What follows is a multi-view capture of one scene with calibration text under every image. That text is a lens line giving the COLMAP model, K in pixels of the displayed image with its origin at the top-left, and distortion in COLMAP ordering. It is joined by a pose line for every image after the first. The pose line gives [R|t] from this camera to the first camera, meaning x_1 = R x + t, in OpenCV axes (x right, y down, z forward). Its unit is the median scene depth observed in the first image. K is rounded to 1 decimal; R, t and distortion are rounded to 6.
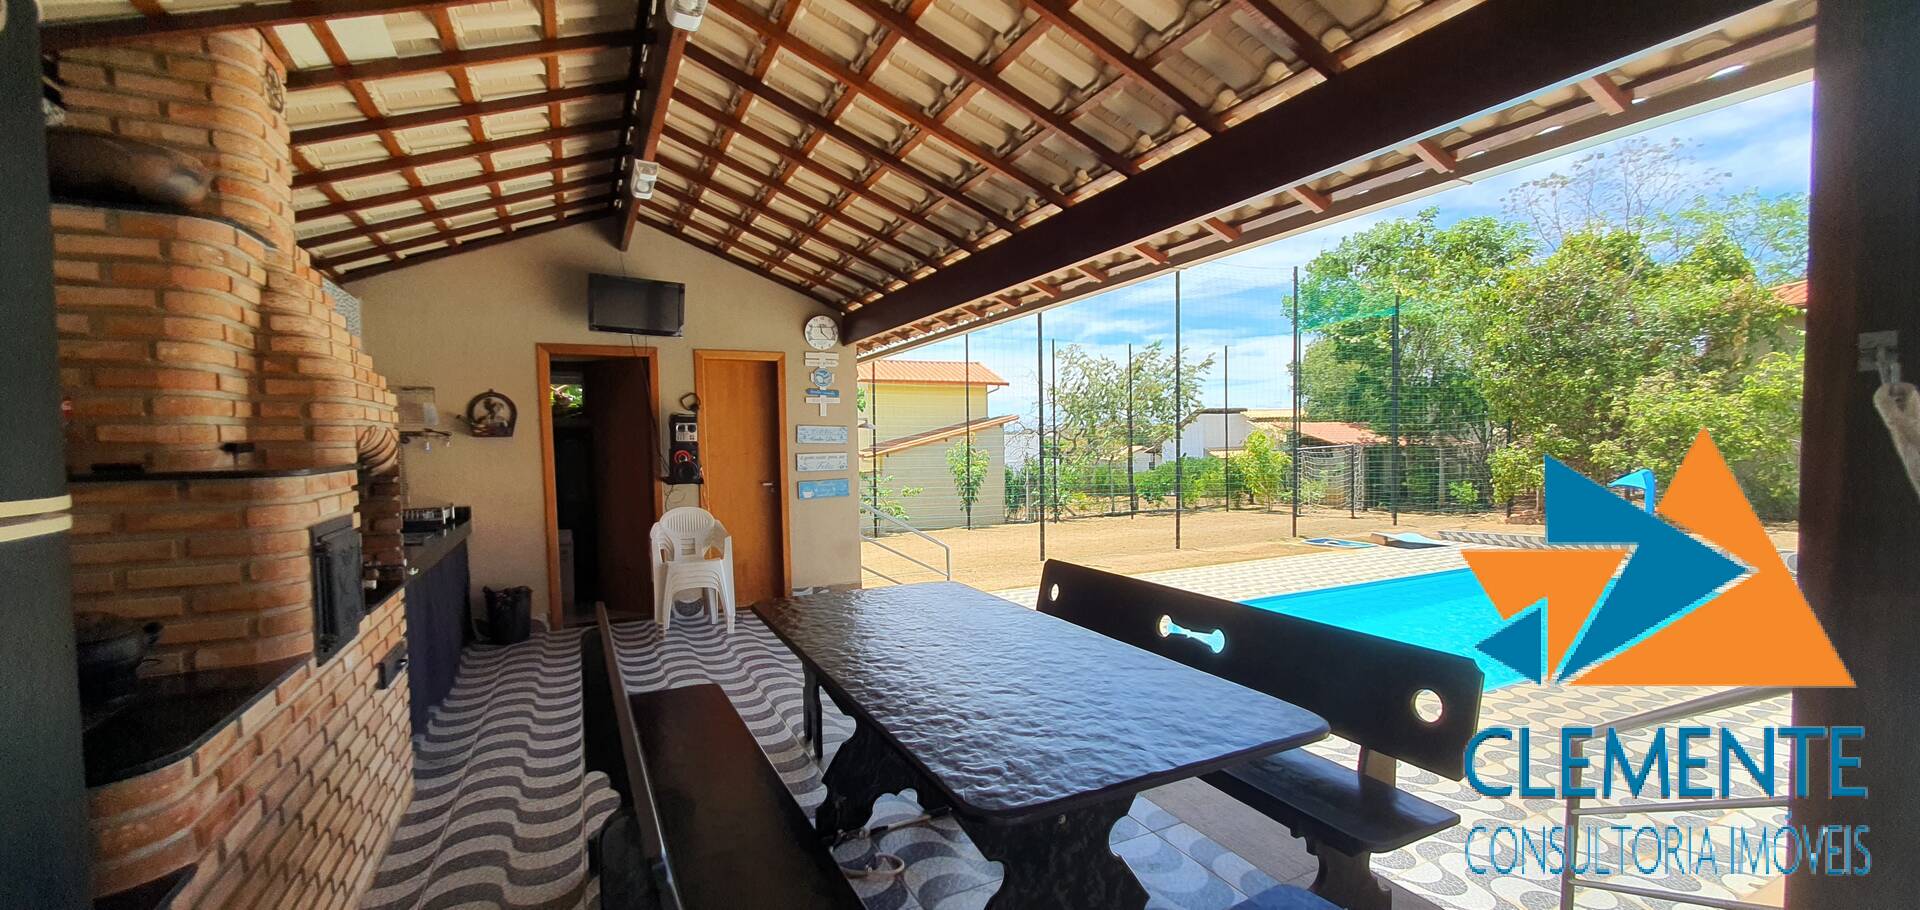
lens RADIAL K [[770.9, 0, 974.8], [0, 770.9, 475.0], [0, 0, 1]] dist [0.004124, -0.002499]
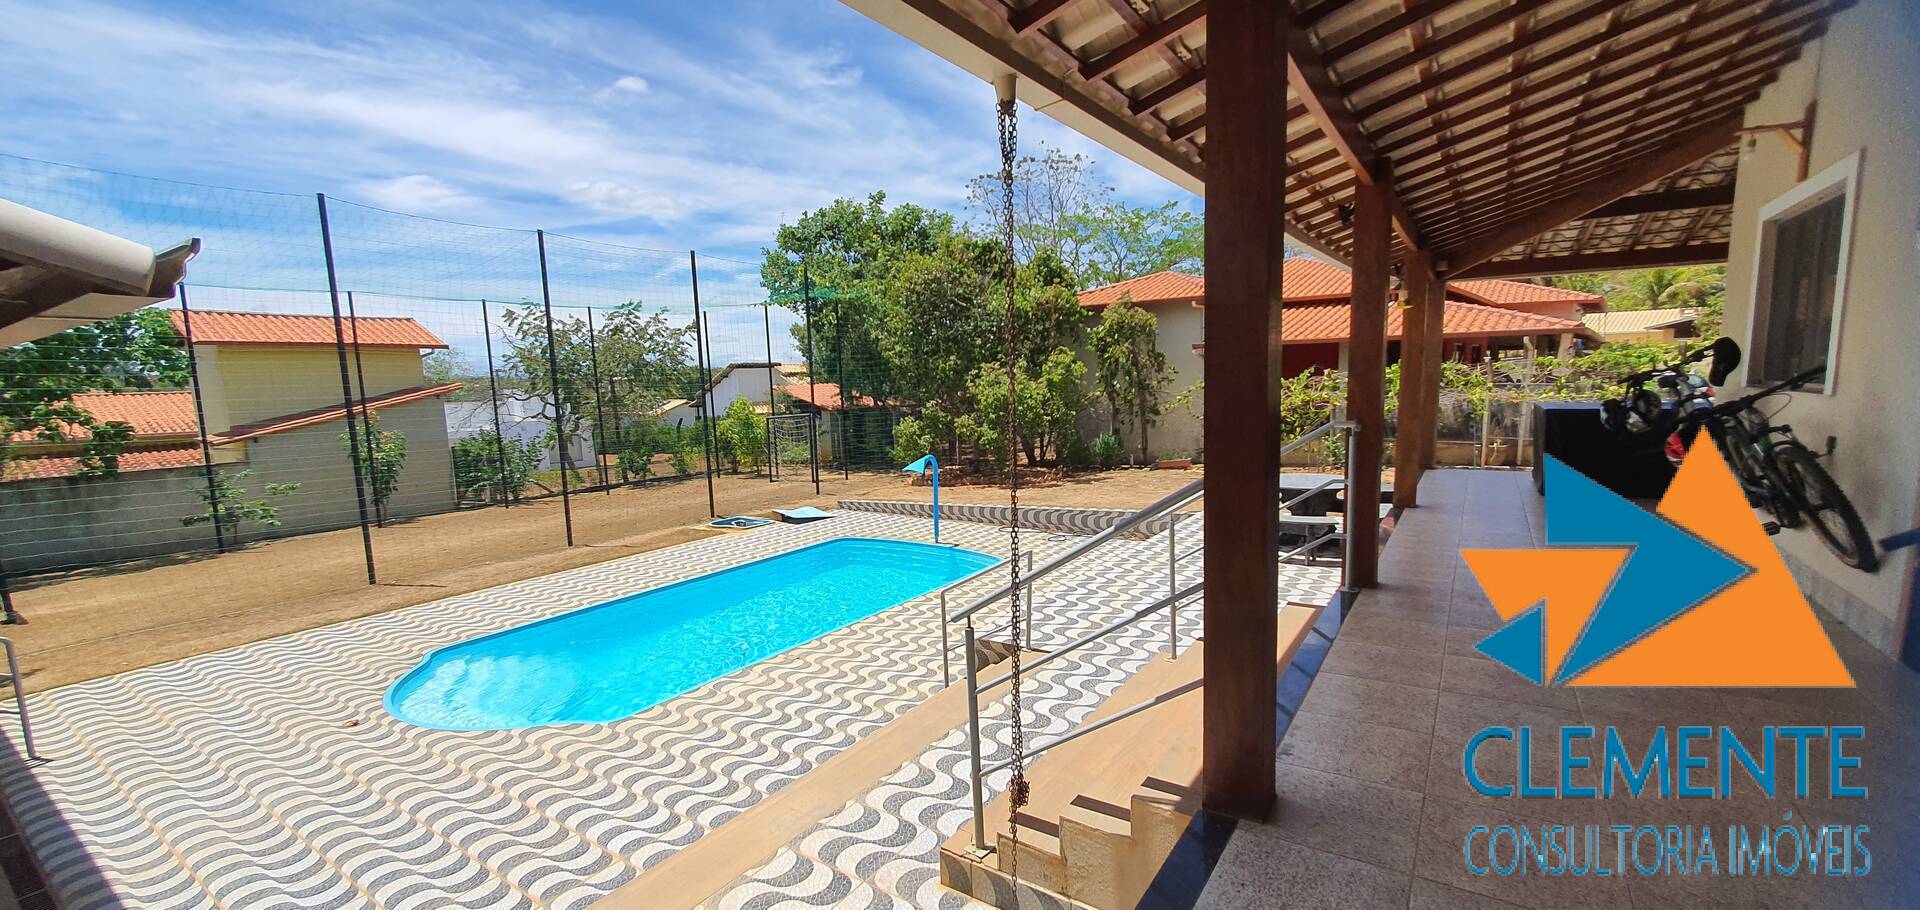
lens RADIAL K [[770.9, 0, 974.8], [0, 770.9, 475.0], [0, 0, 1]] dist [0.004124, -0.002499]
pose [[0.866650, -0.071295, 0.493797, 0.574790], [0.034310, 0.995911, 0.083573, -0.135121], [-0.497736, -0.055486, 0.865552, -0.180724]]
